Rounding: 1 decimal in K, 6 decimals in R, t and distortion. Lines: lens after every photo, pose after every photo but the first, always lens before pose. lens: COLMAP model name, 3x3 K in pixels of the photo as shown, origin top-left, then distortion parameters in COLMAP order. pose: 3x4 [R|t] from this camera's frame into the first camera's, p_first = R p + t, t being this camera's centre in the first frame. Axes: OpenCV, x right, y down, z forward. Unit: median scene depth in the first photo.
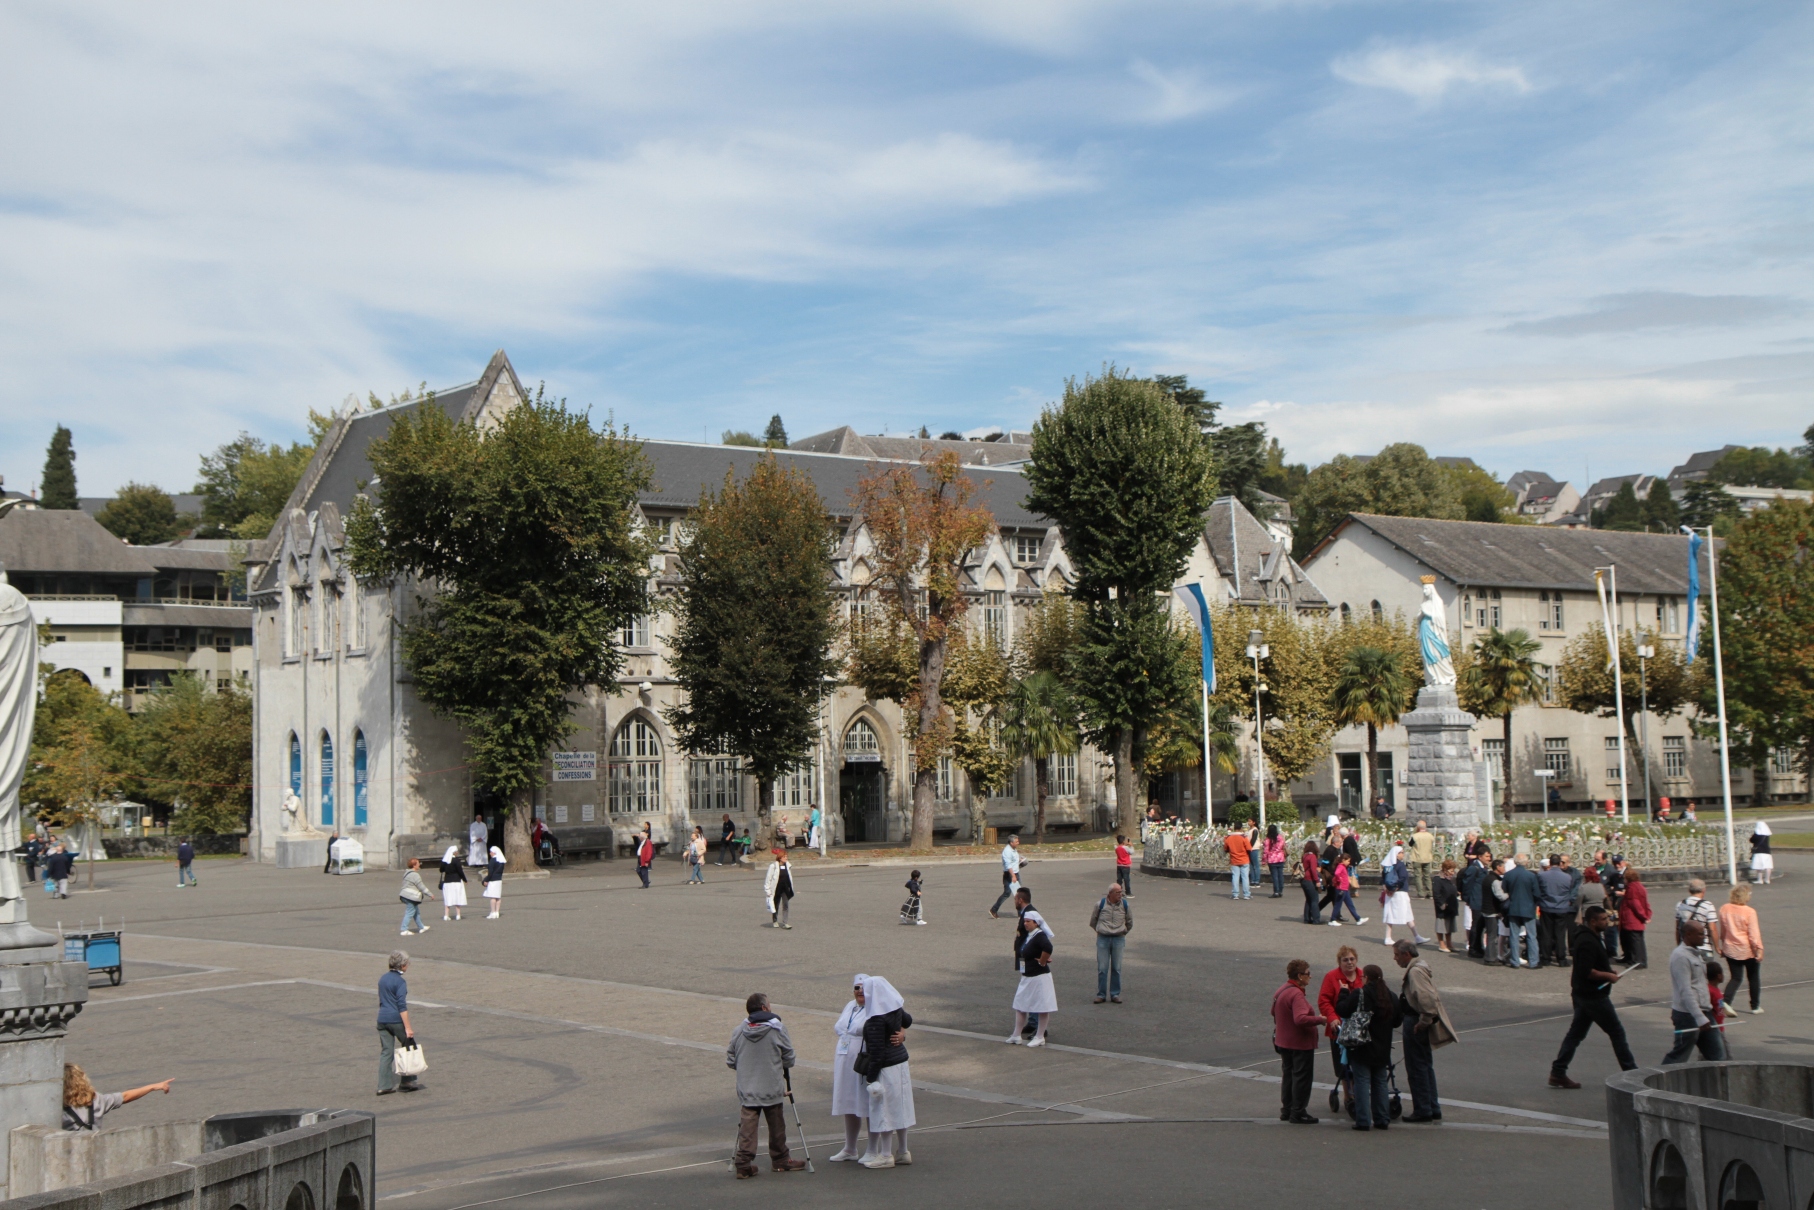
lens RADIAL K [[2373.1, 0, 907.5], [0, 2373.1, 607.4], [0, 0, 1]] dist [-0.020049, 0.000000]
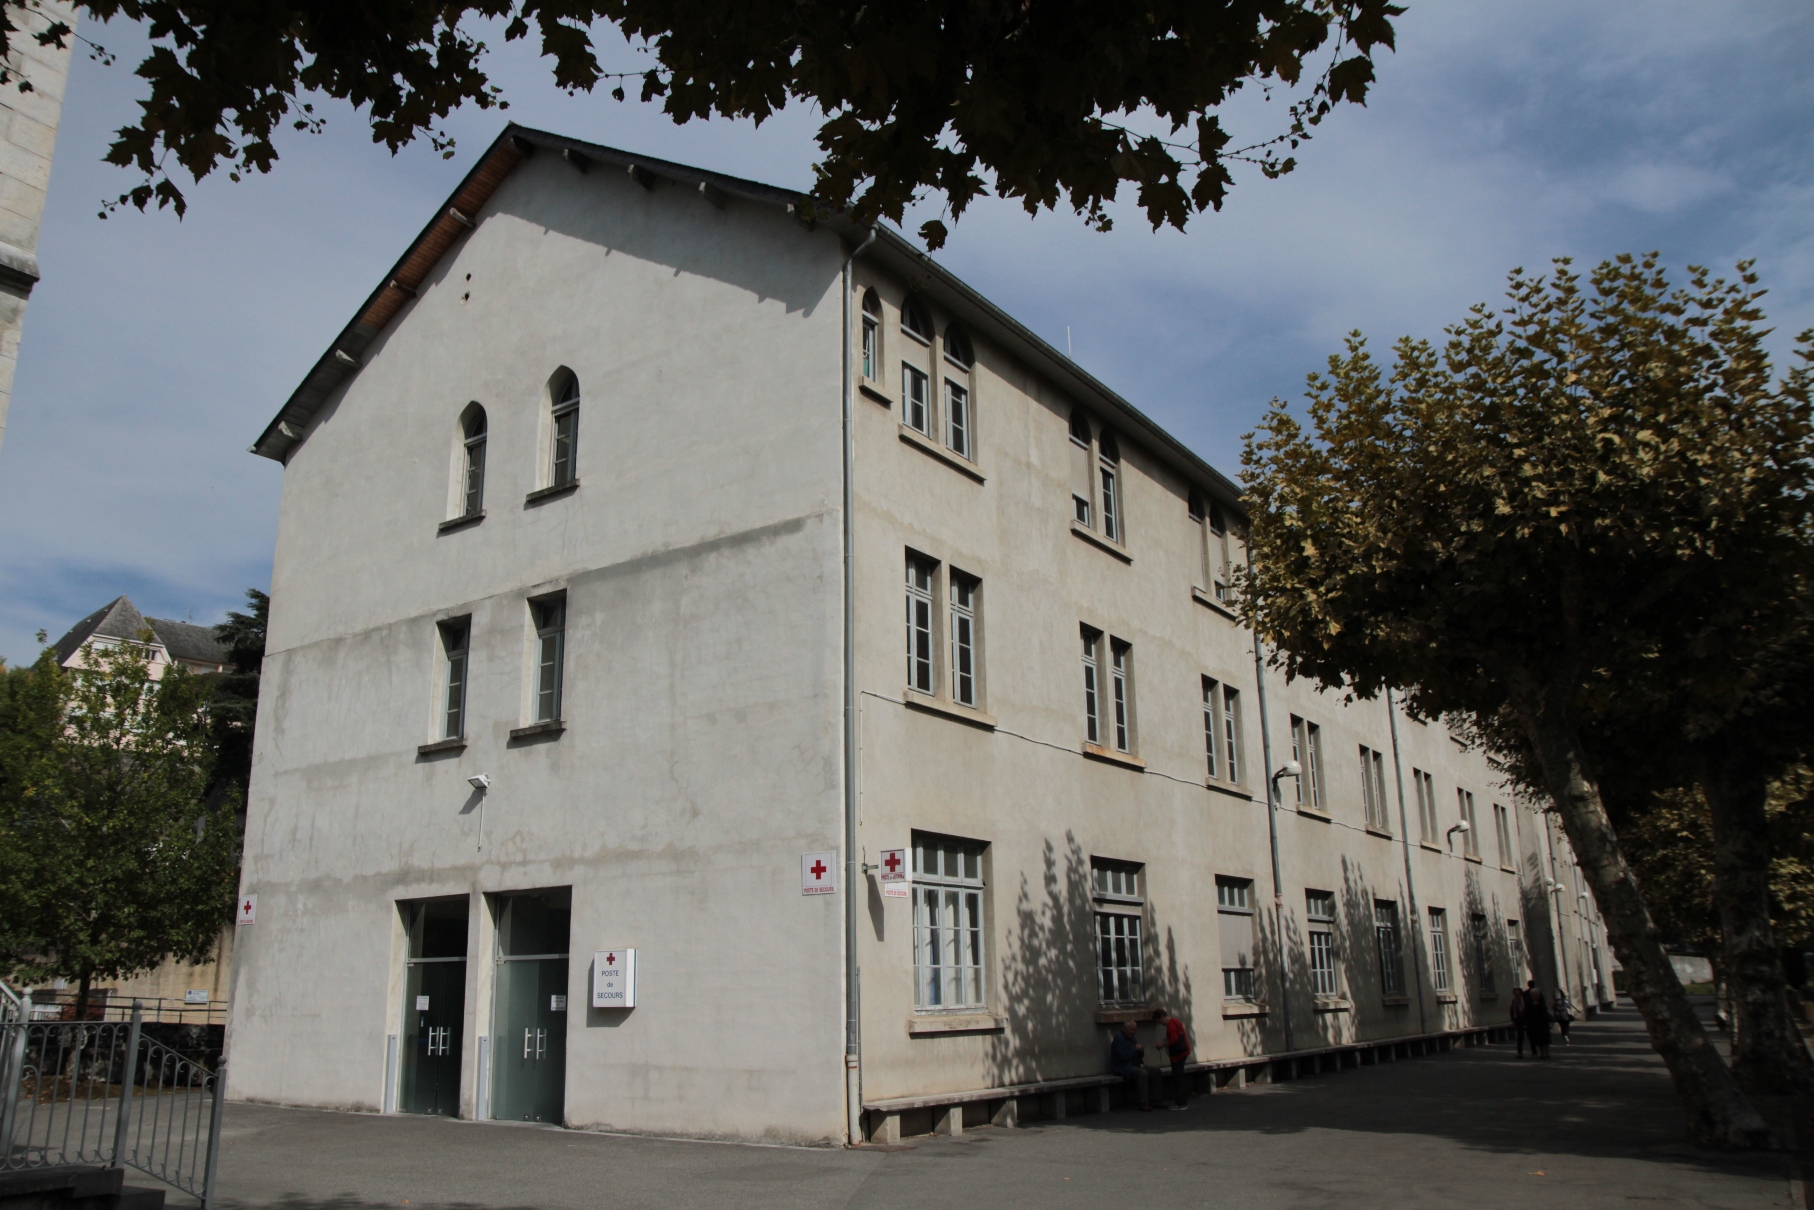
lens RADIAL K [[1421.3, 0, 897.3], [0, 1421.3, 604.6], [0, 0, 1]] dist [-0.010859, -0.001151]
pose [[0.952609, 0.085893, 0.291820, 0.189502], [-0.025957, 0.978762, -0.203352, 0.061045], [-0.303089, 0.186140, 0.934607, 0.831978]]
